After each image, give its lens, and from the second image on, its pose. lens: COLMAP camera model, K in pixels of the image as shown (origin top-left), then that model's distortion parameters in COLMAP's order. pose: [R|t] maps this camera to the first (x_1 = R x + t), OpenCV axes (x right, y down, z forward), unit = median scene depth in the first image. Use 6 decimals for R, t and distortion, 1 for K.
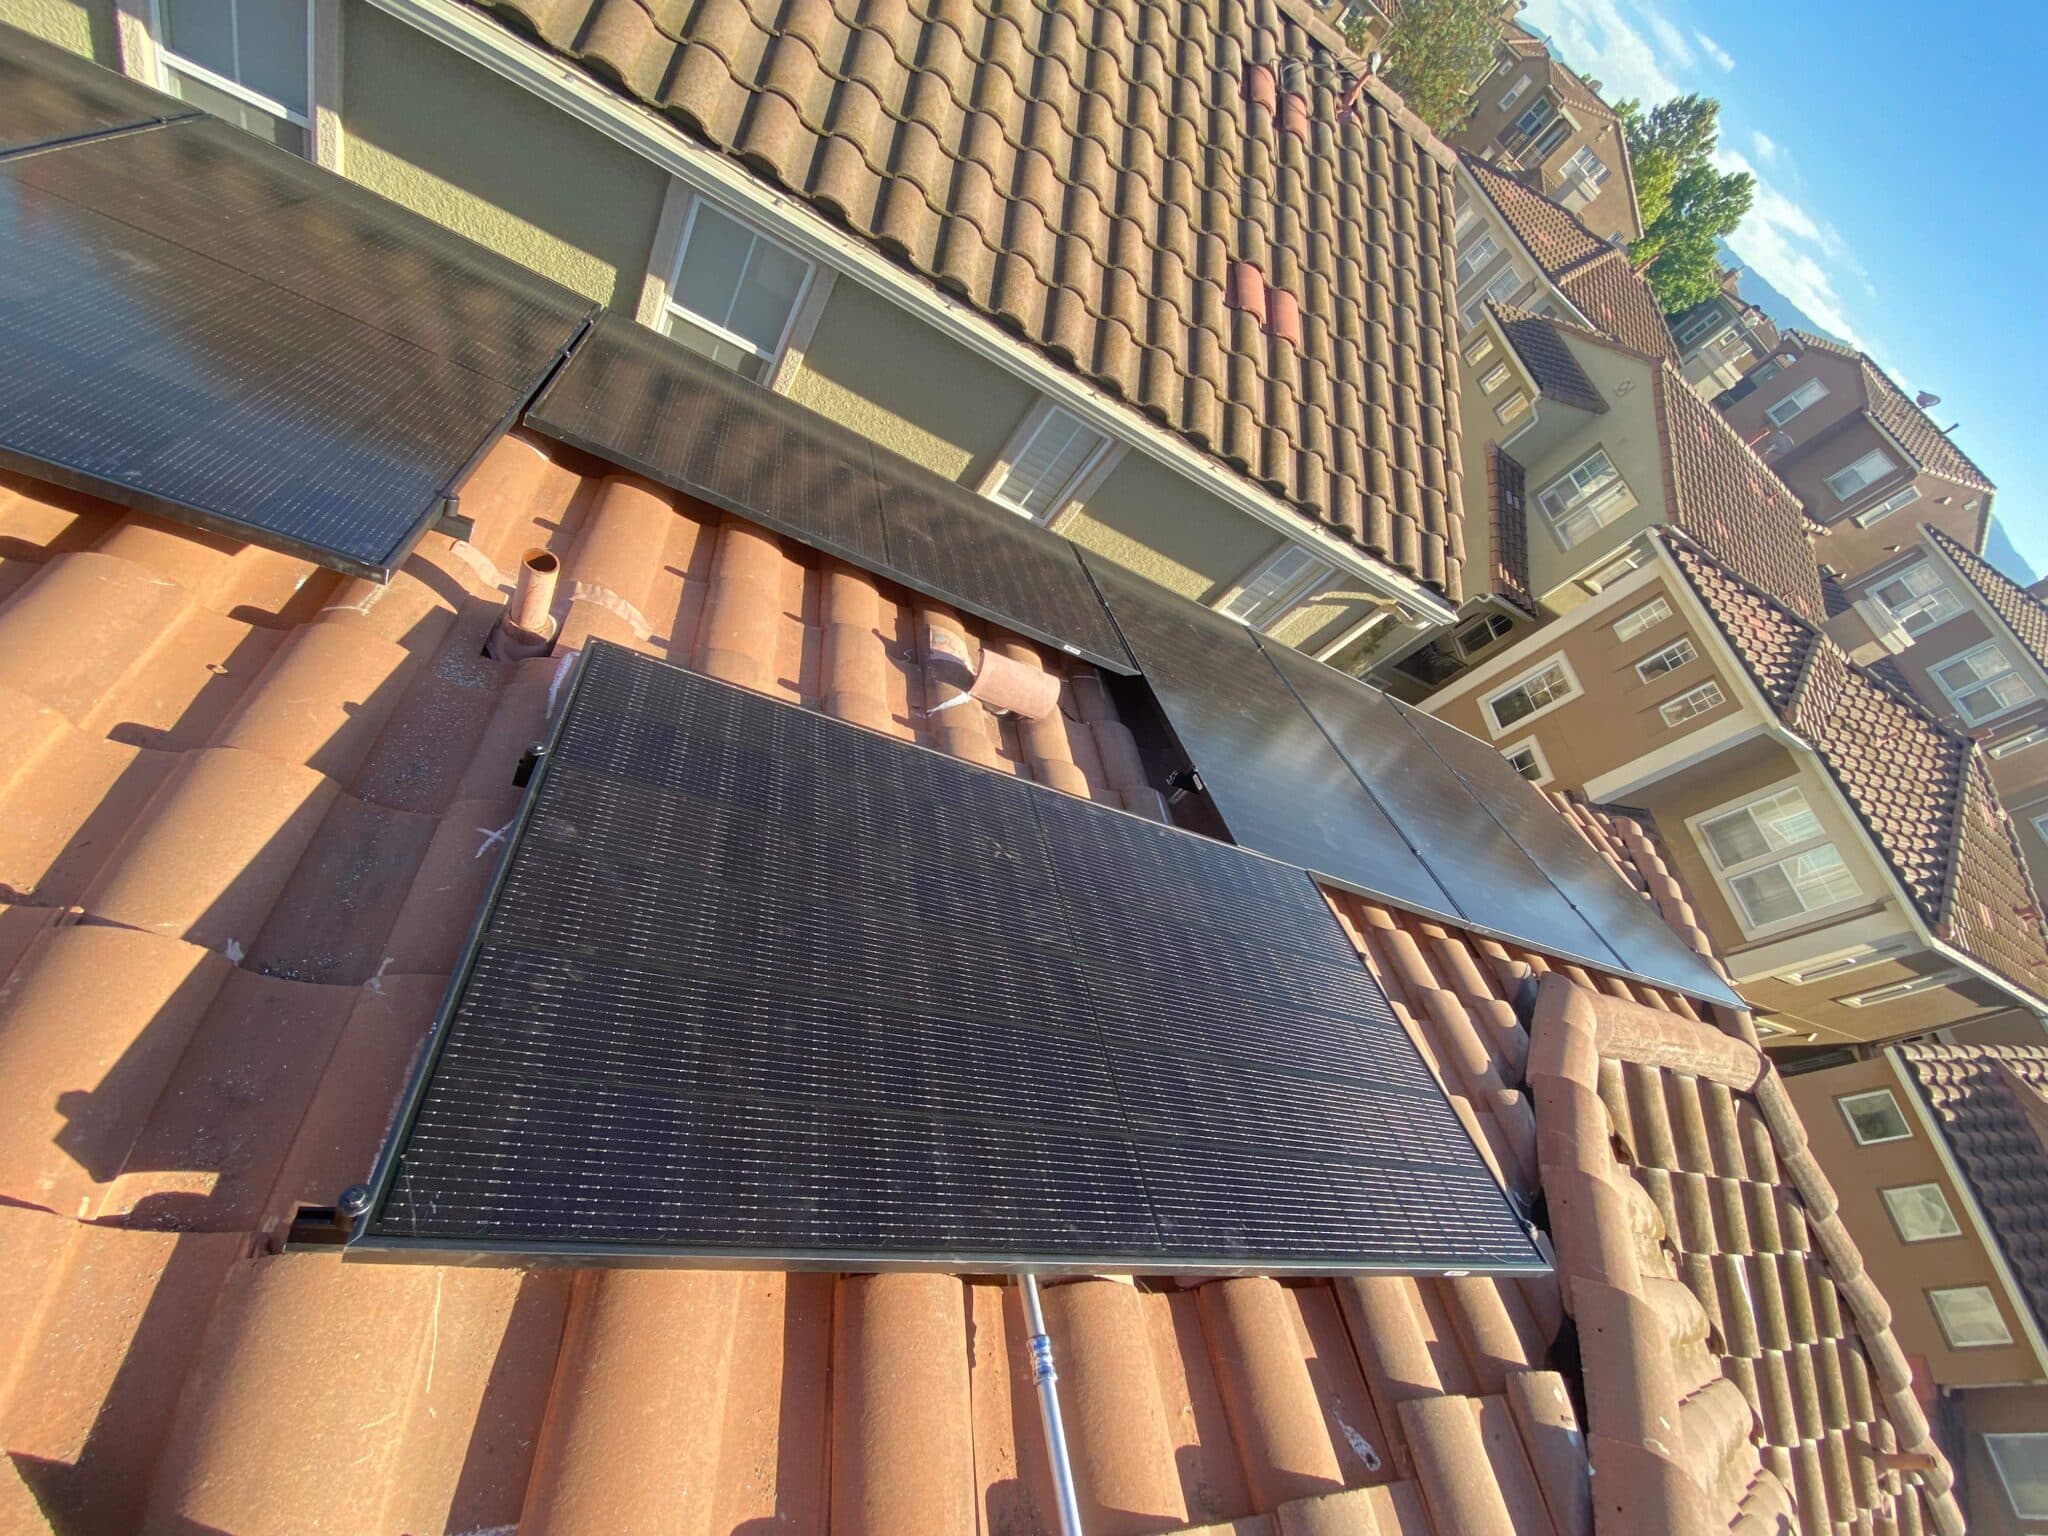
lens RADIAL K [[843.6, 0, 1009.6], [0, 843.6, 778.2], [0, 0, 1]] dist [-0.005386, -0.008884]
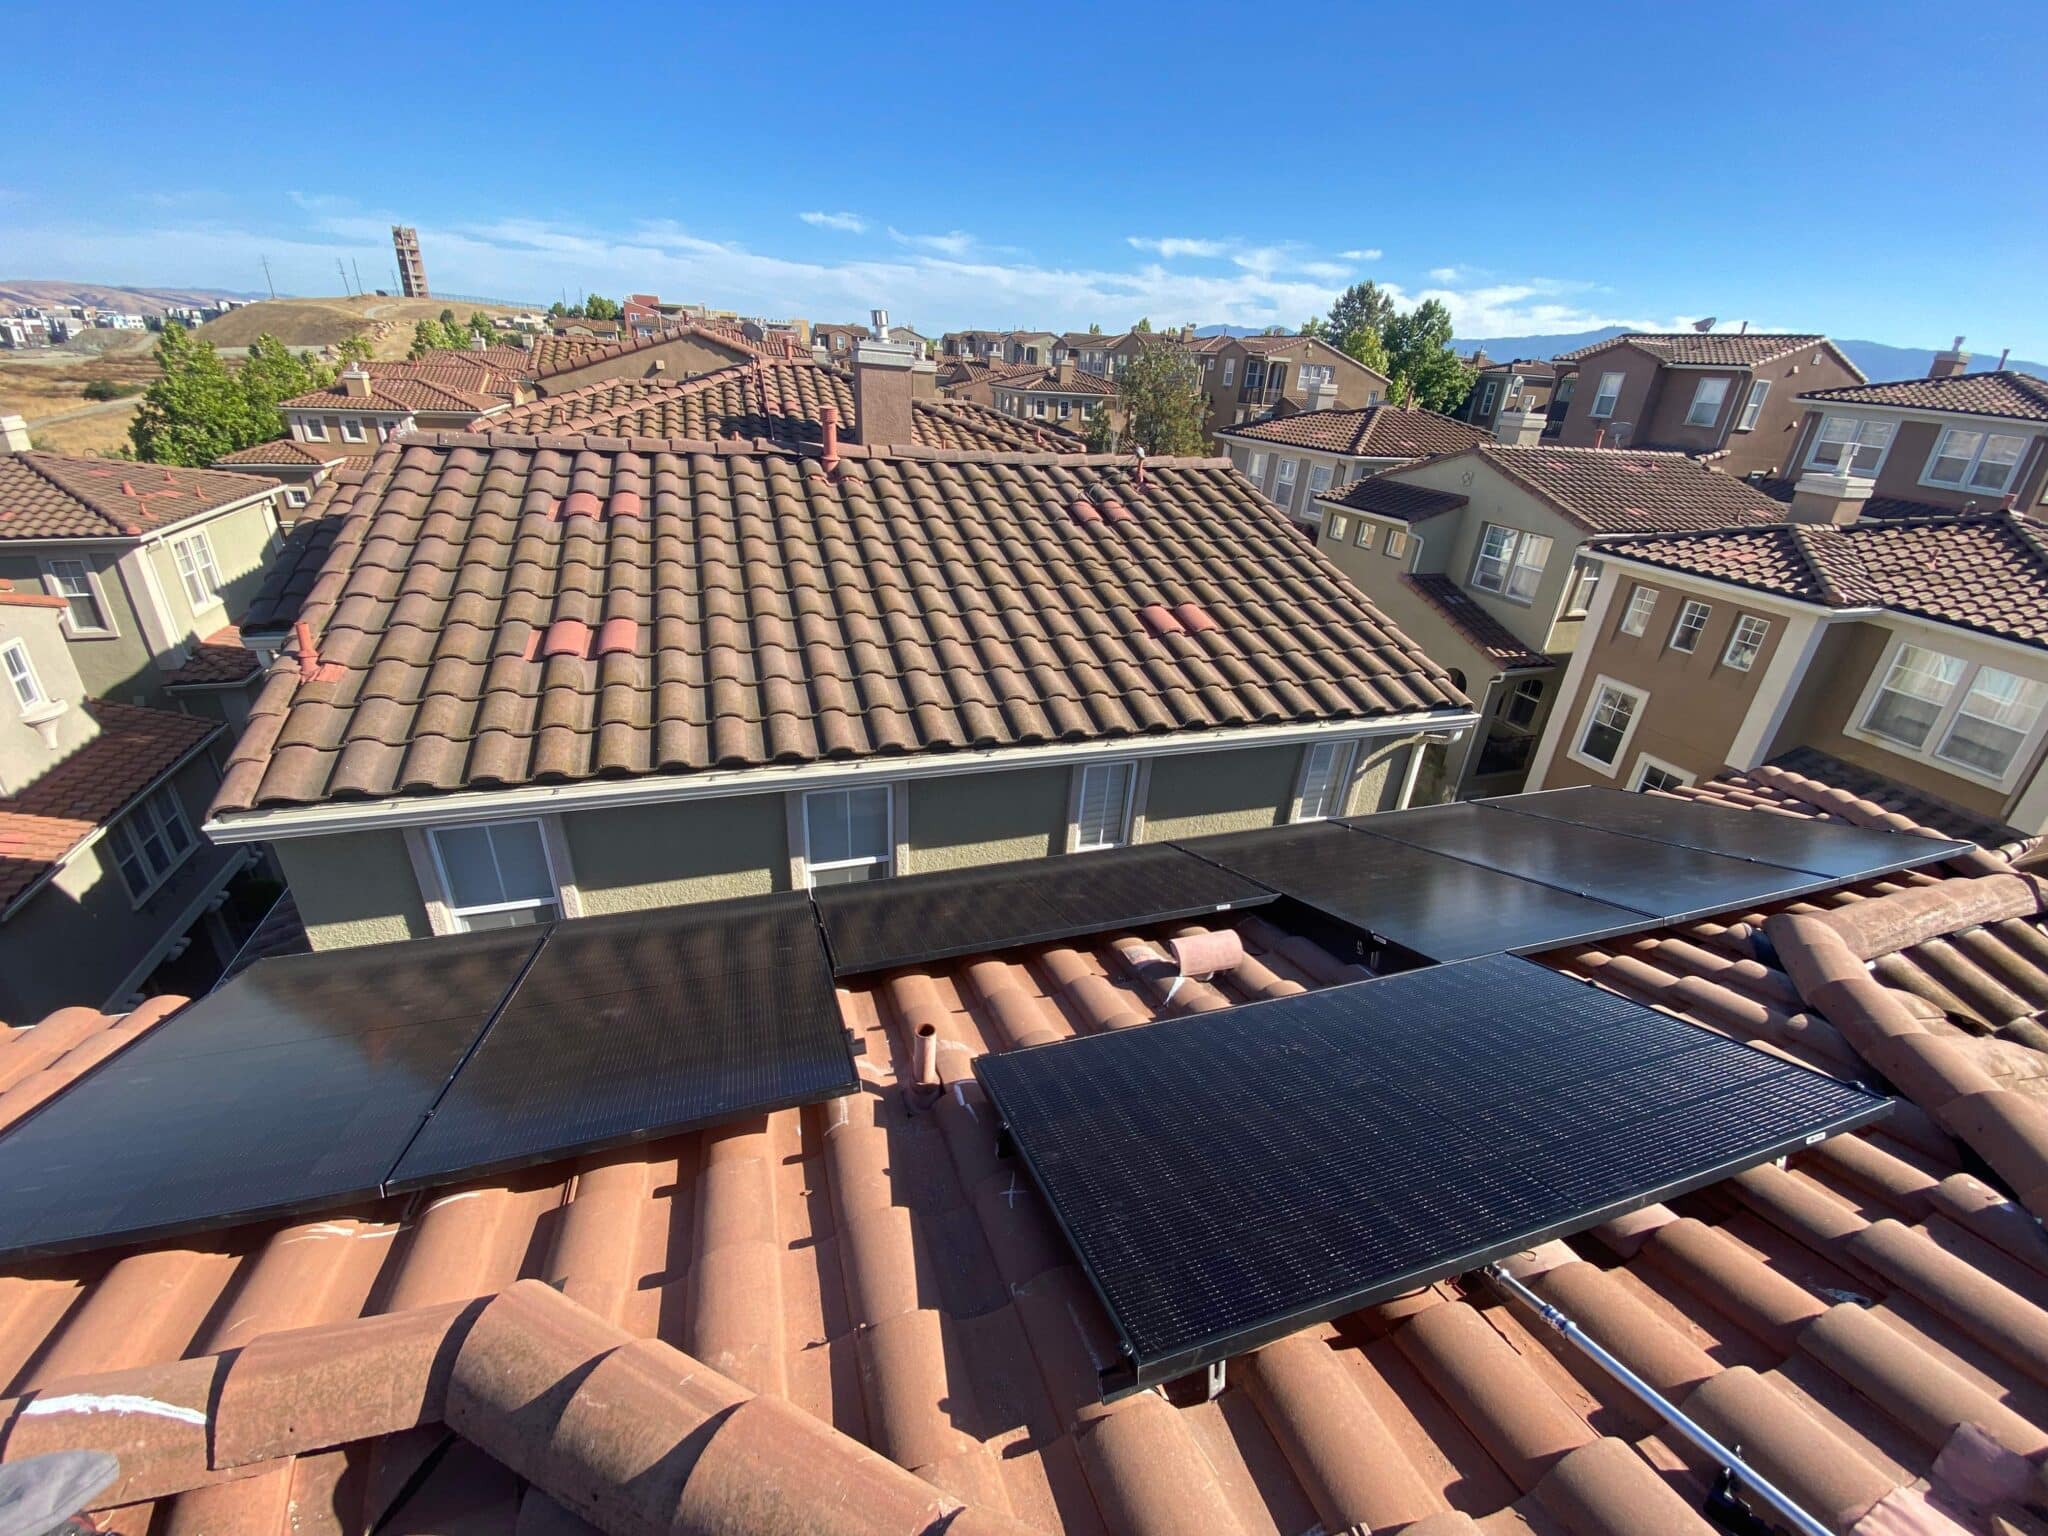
lens RADIAL K [[839.9, 0, 1013.6], [0, 839.9, 778.2], [0, 0, 1]] dist [0.005394, -0.013537]
pose [[0.839308, -0.543622, 0.006063, -0.038969], [0.497939, 0.764205, -0.409936, 0.023577], [0.218217, 0.347082, 0.912094, -0.123736]]
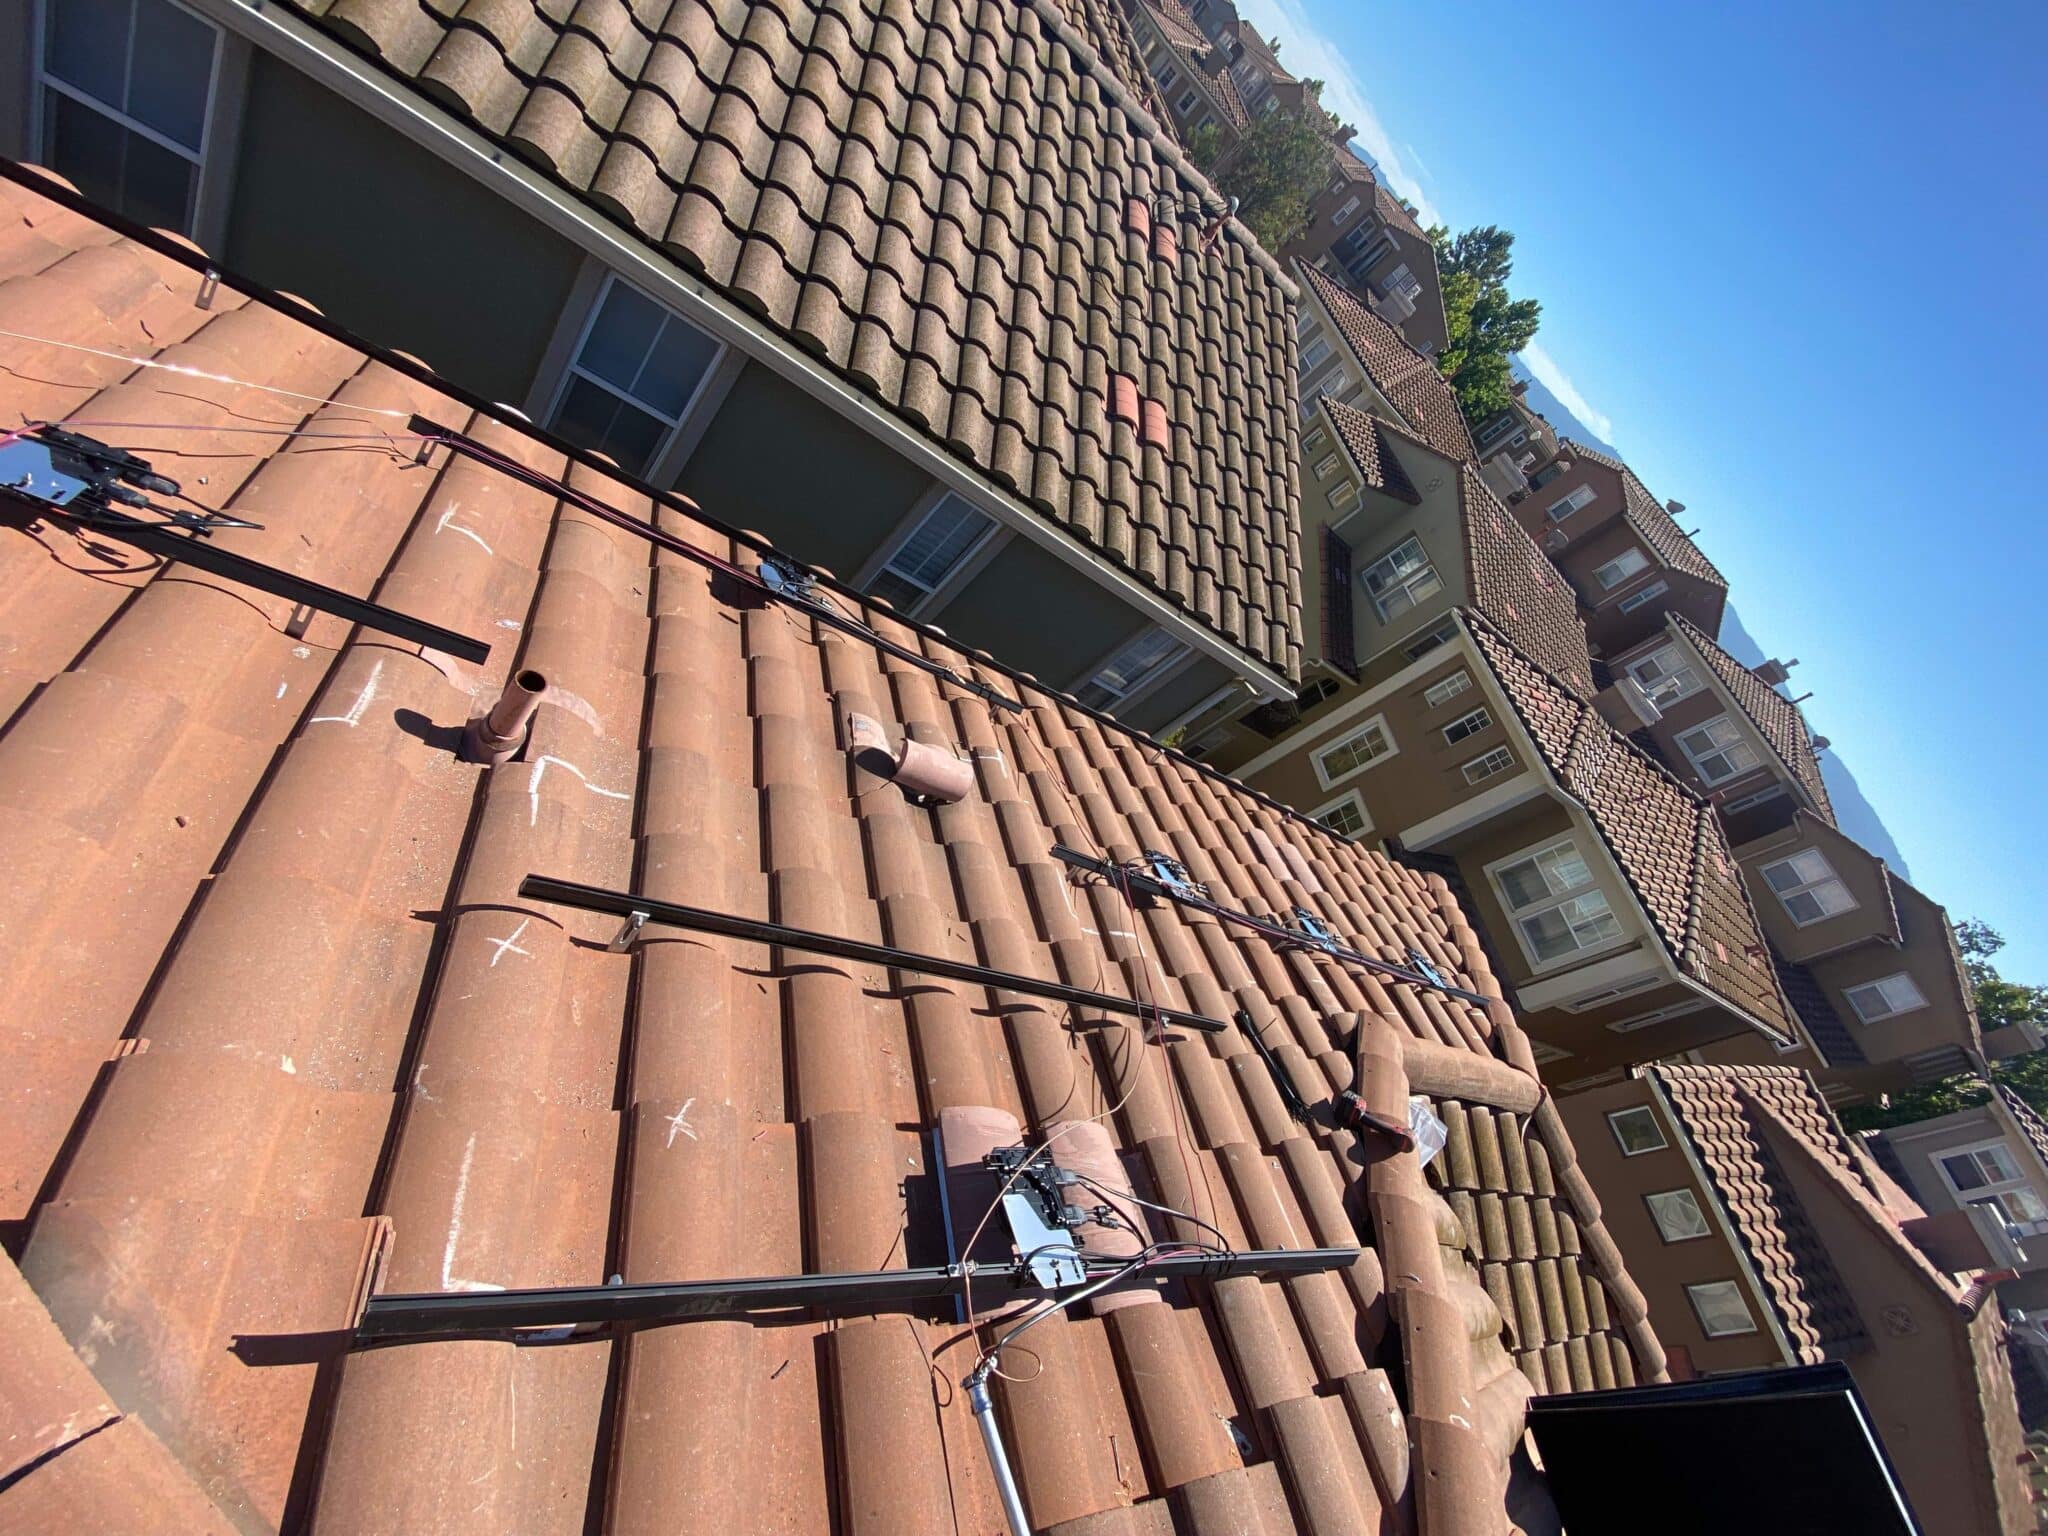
lens RADIAL K [[839.9, 0, 1009.4], [0, 839.9, 780.9], [0, 0, 1]] dist [0.005394, -0.013537]
pose [[0.986248, 0.023939, 0.163529, -0.027157], [-0.017214, 0.998952, -0.042418, -0.021052], [-0.164373, 0.039020, 0.985626, -0.039305]]
